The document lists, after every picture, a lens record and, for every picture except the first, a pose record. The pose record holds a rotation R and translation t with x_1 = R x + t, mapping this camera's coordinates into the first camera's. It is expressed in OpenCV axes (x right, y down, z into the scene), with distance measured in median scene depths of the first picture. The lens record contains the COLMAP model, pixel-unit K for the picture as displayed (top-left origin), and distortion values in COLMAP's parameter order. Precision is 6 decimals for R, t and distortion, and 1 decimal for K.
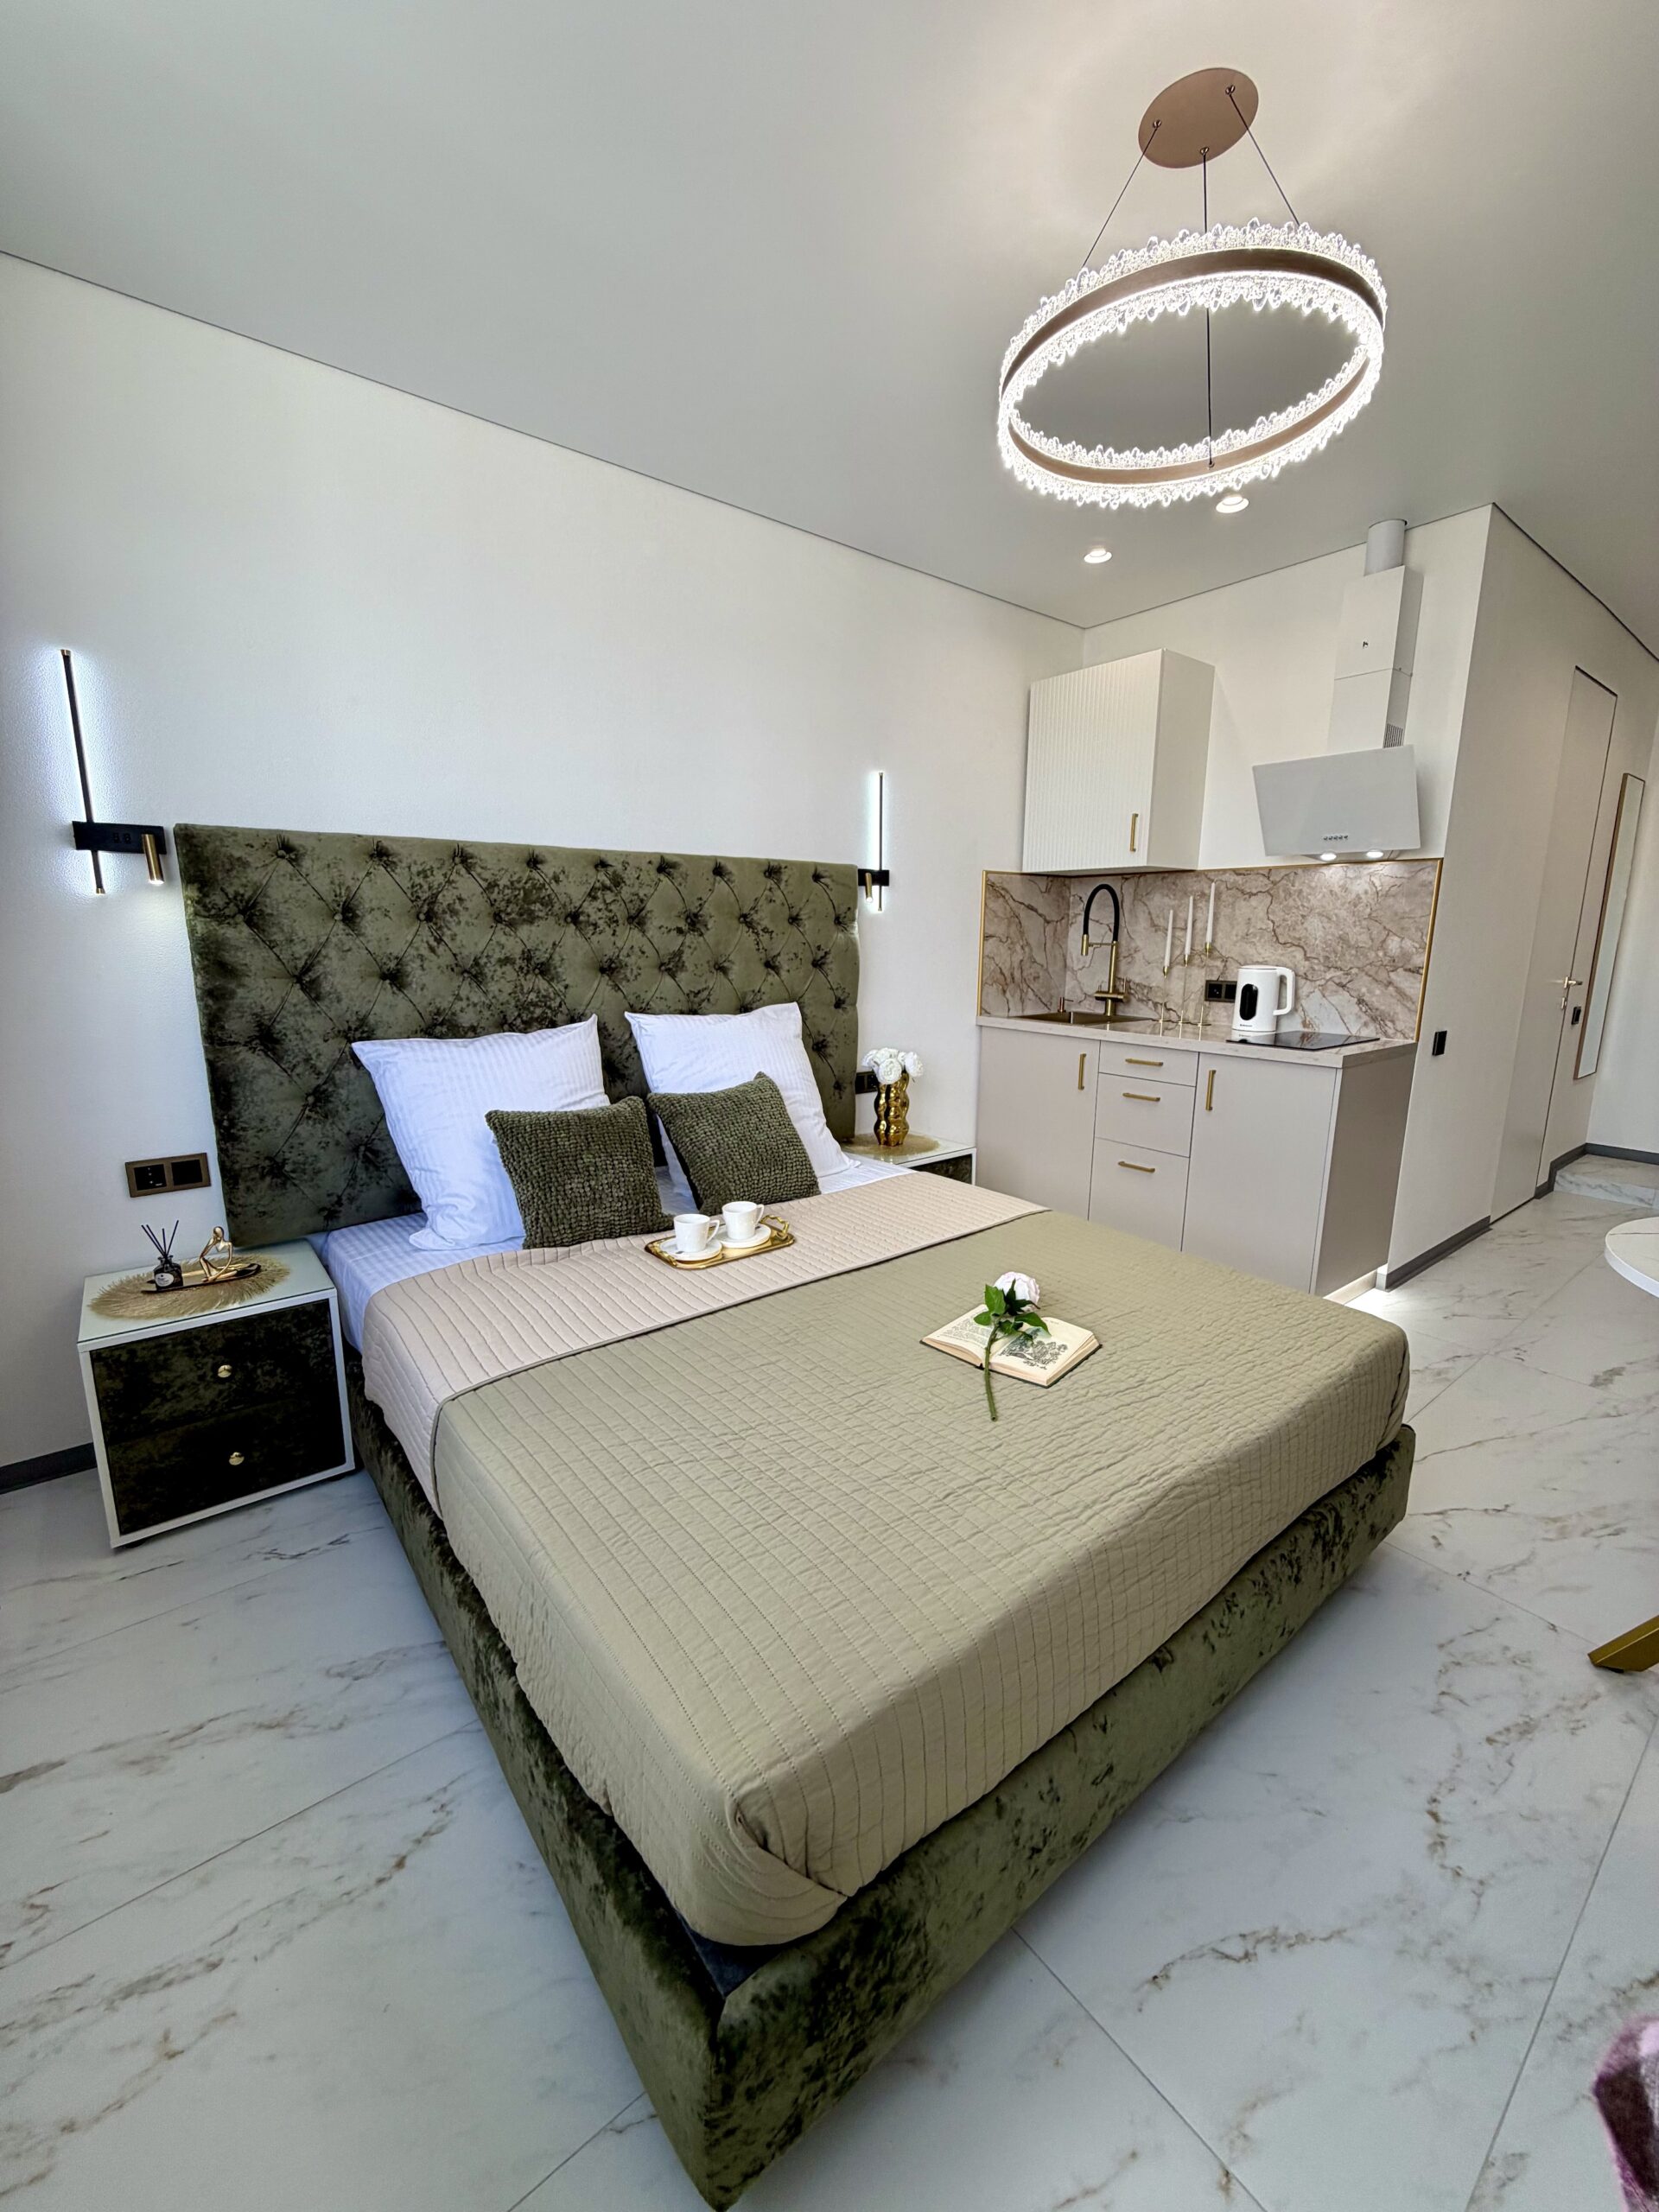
lens RADIAL K [[880.1, 0, 836.6], [0, 880.1, 1096.1], [0, 0, 1]] dist [0.001265, 0.000037]
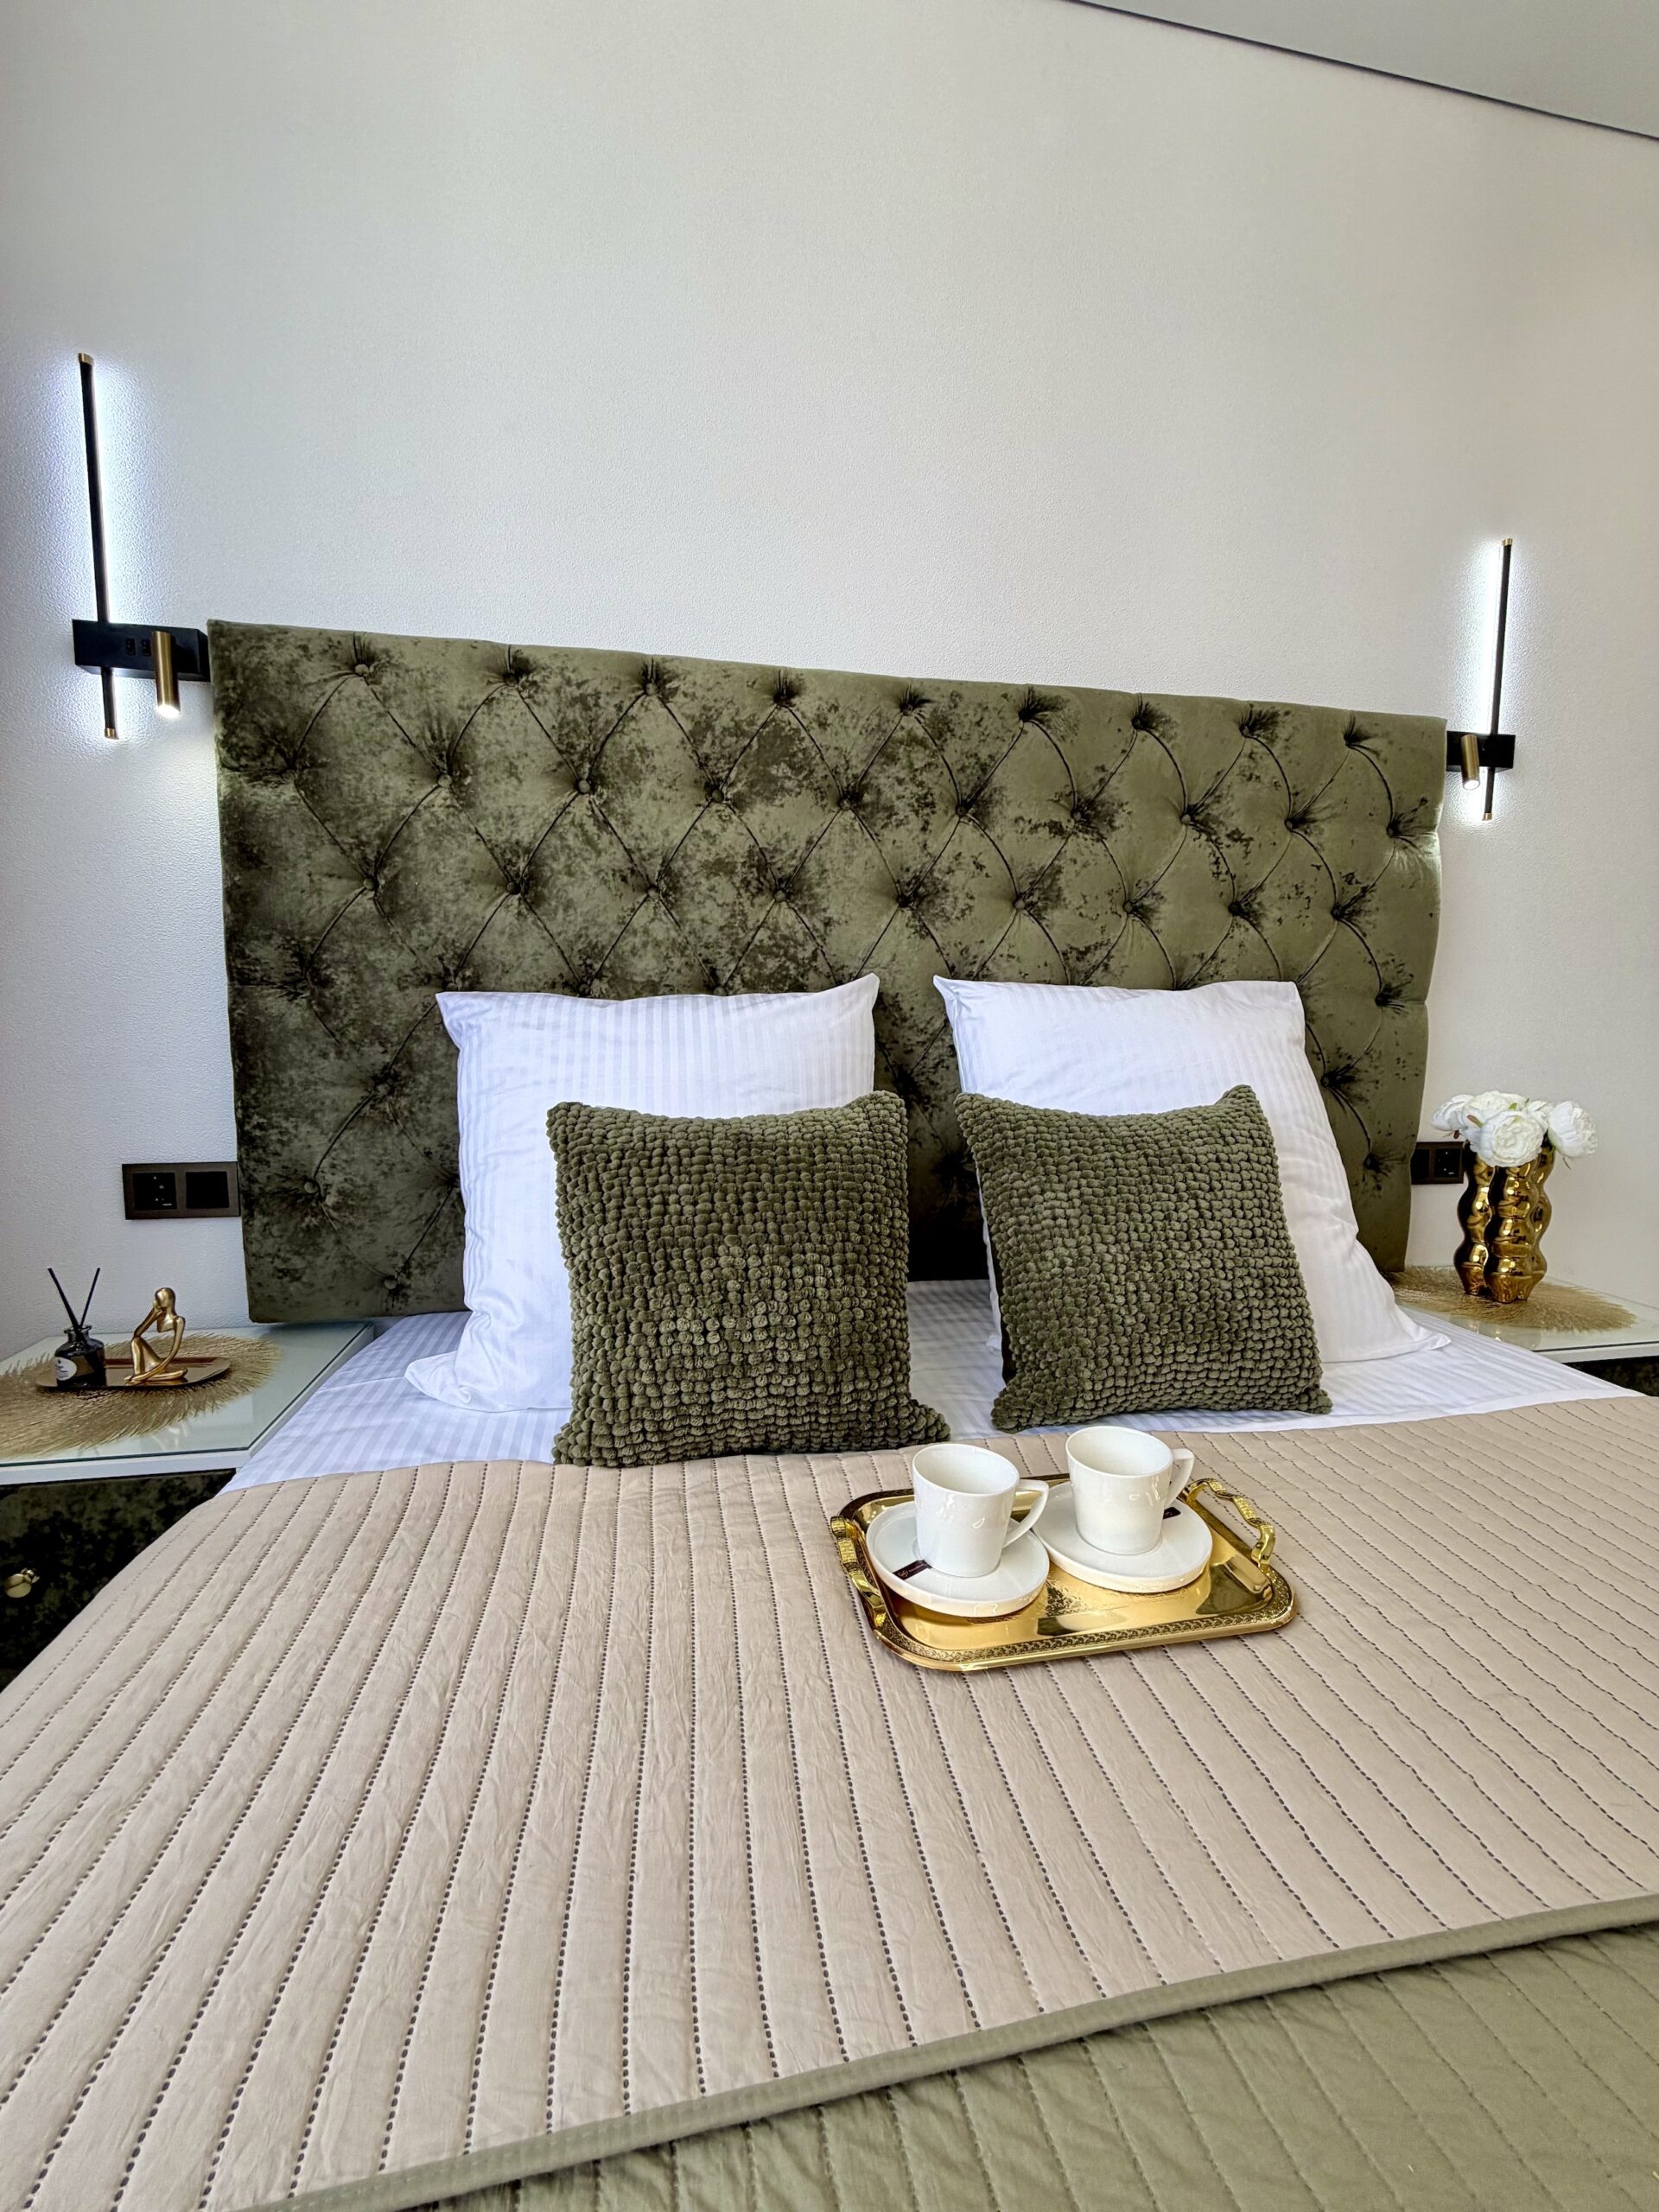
lens RADIAL K [[880.1, 0, 836.6], [0, 880.1, 1096.1], [0, 0, 1]] dist [0.001265, 0.000037]
pose [[0.881837, 0.048205, -0.469084, -0.041486], [-0.093278, 0.992937, -0.073316, 0.019033], [0.462237, 0.108408, 0.880105, 0.503493]]
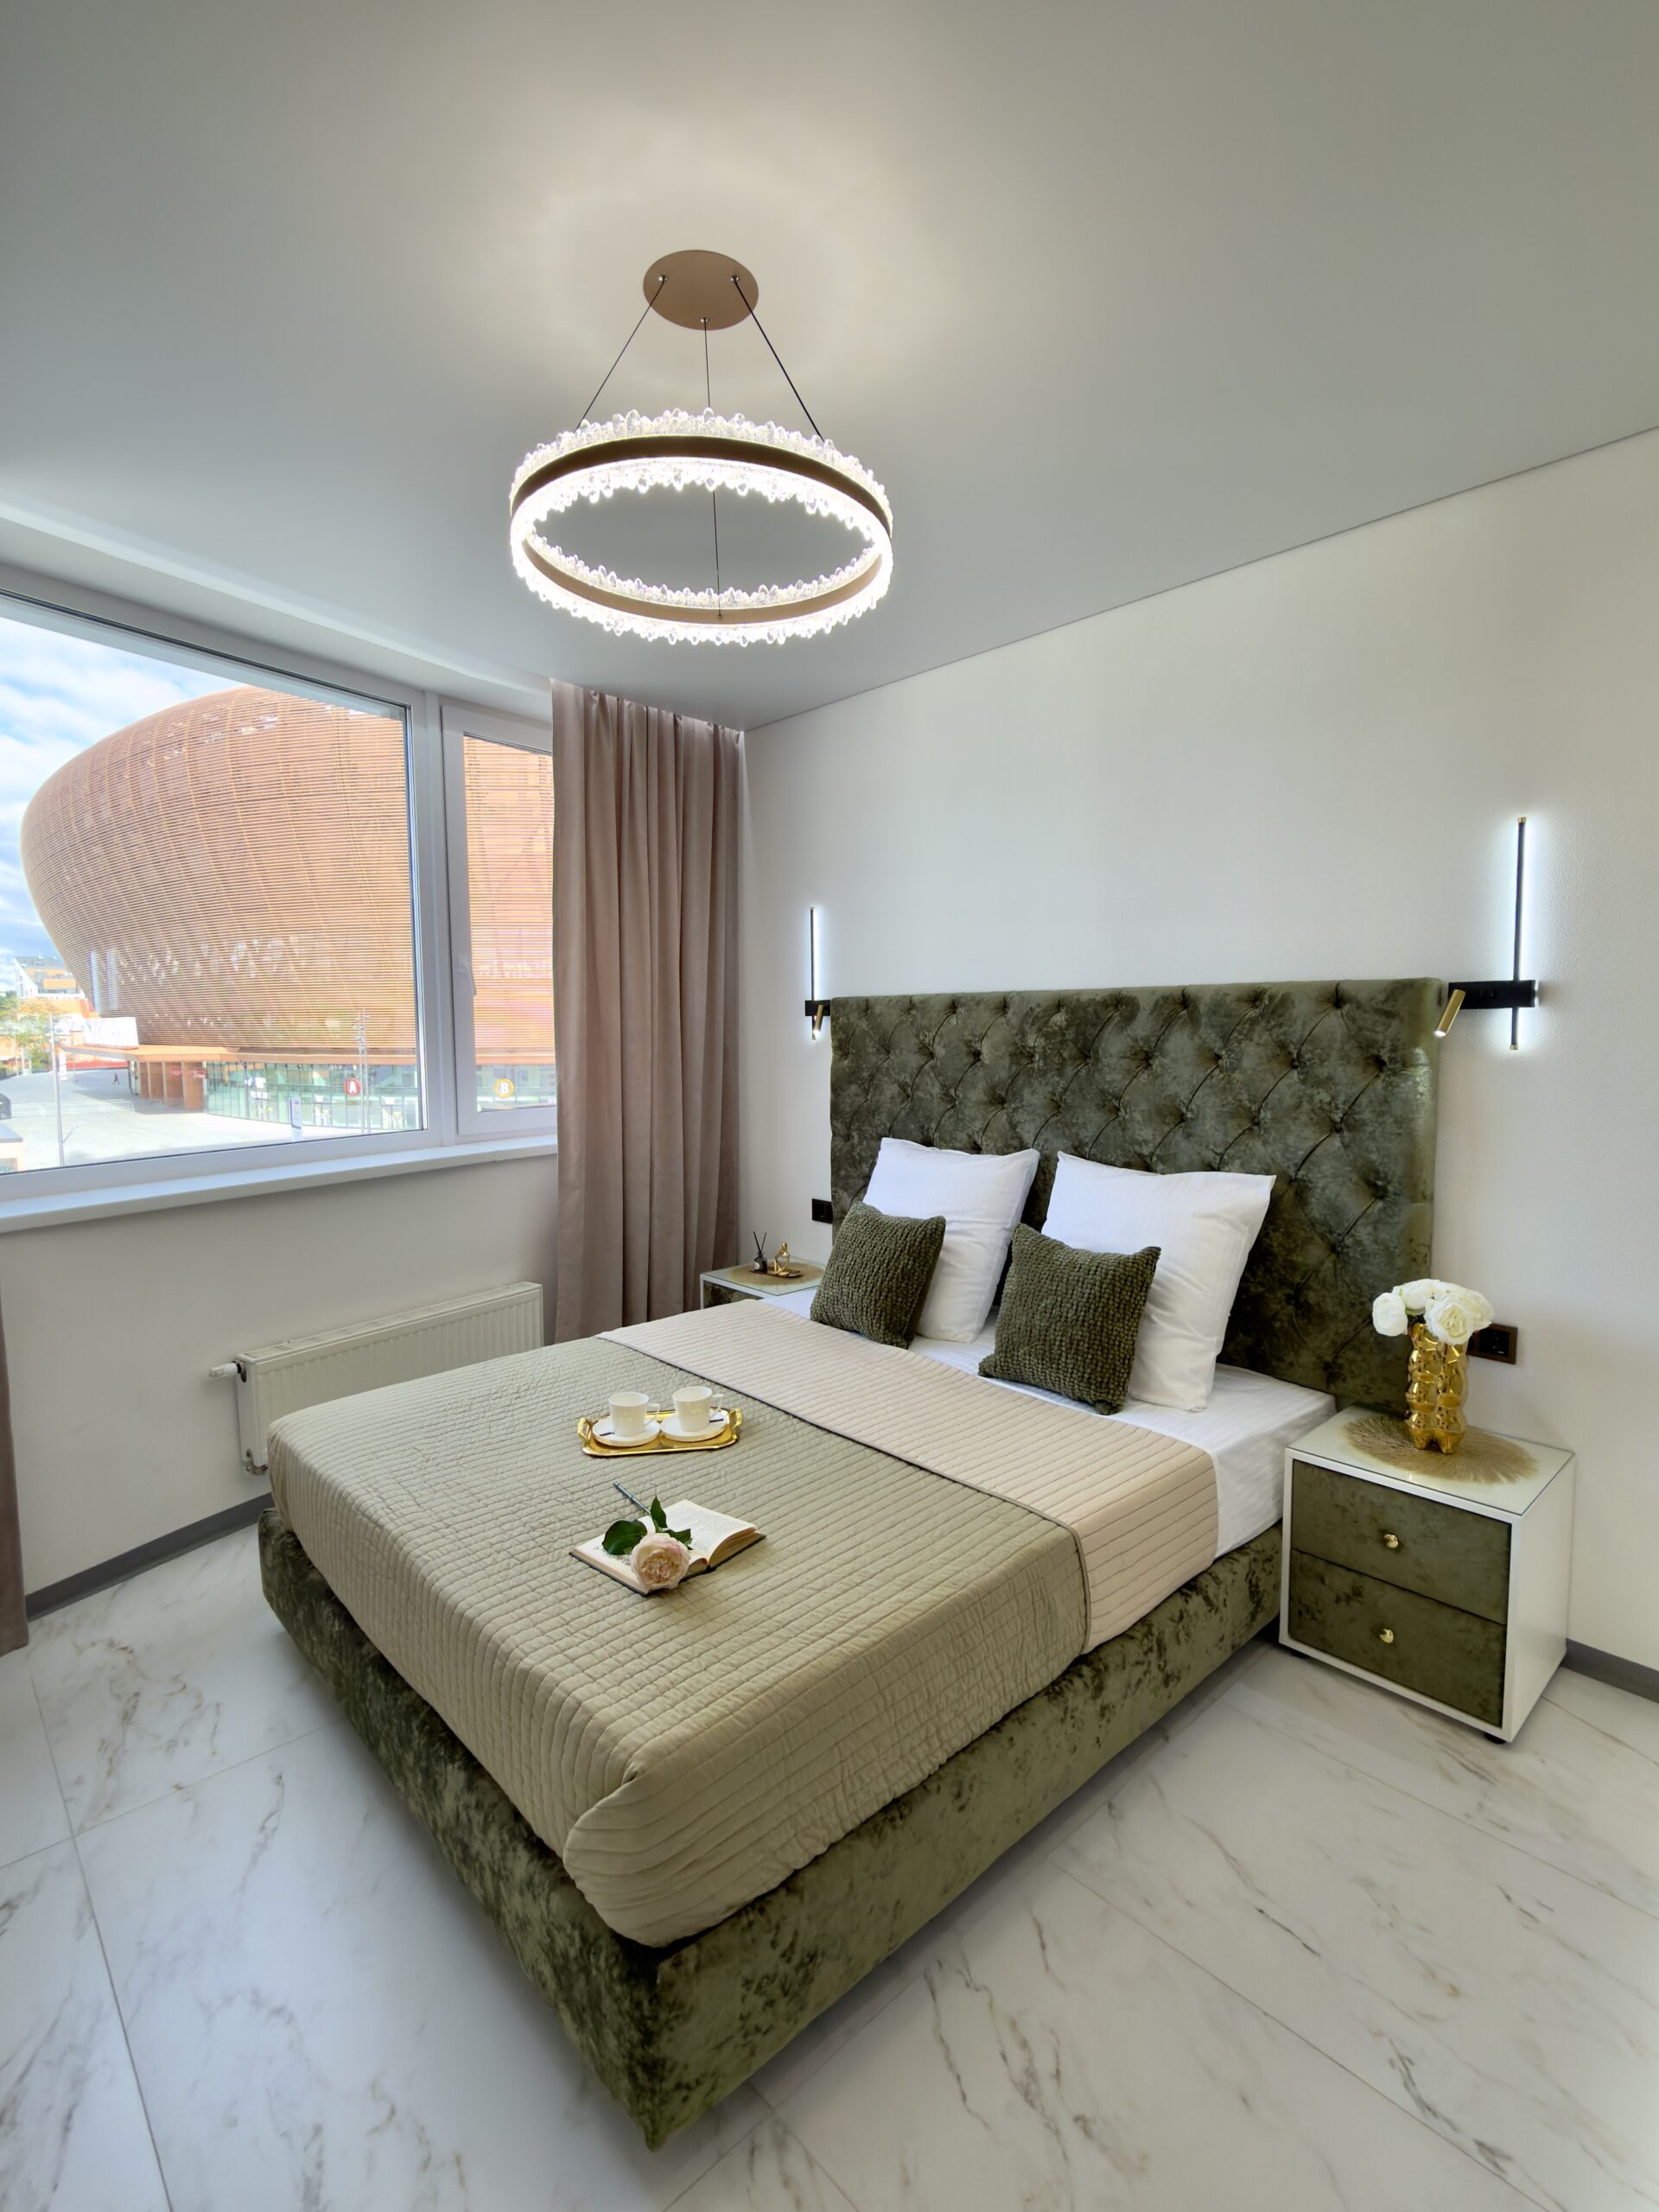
lens RADIAL K [[1033.9, 0, 829.5], [0, 1033.9, 1106.0], [0, 0, 1]] dist [-0.002077, -0.000222]
pose [[0.081095, 0.073692, -0.993978, 0.844862], [-0.180462, 0.981866, 0.058071, -0.163883], [0.980233, 0.174666, 0.092923, 0.621538]]
